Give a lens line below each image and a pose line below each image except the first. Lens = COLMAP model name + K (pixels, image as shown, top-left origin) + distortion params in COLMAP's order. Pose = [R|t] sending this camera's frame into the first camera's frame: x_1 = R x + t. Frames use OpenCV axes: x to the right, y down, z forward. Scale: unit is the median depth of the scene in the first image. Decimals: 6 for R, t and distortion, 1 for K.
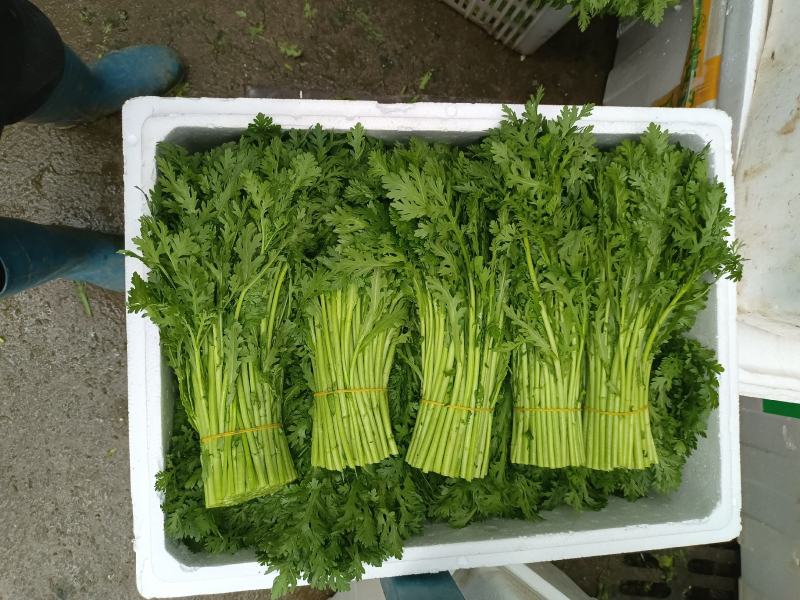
lens RADIAL K [[616.4, 0, 400.0], [0, 616.4, 300.0], [0, 0, 1]] dist [0.036424, -0.058884]
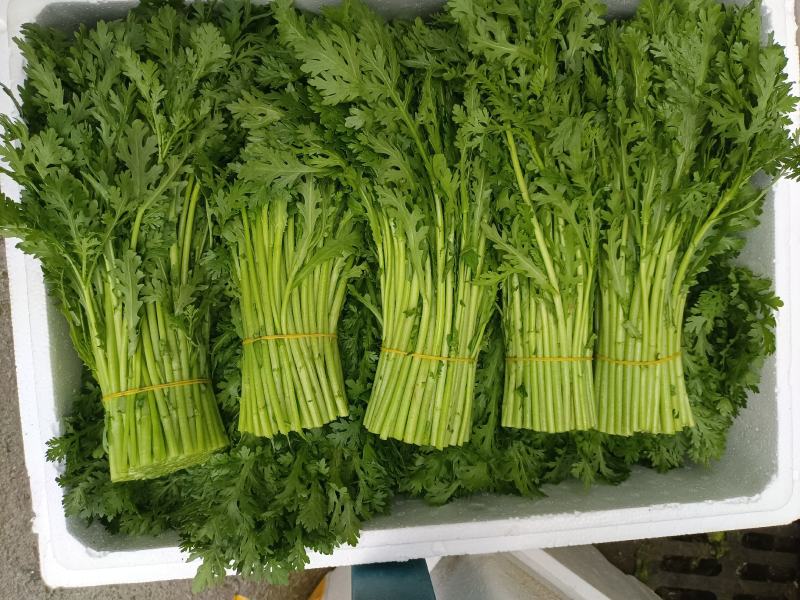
lens RADIAL K [[616.4, 0, 400.0], [0, 616.4, 300.0], [0, 0, 1]] dist [0.036424, -0.058884]
pose [[0.996075, -0.019862, -0.086253, 0.131391], [0.024987, 0.997960, 0.058753, 0.055495], [0.084910, -0.060678, 0.994539, 0.224029]]
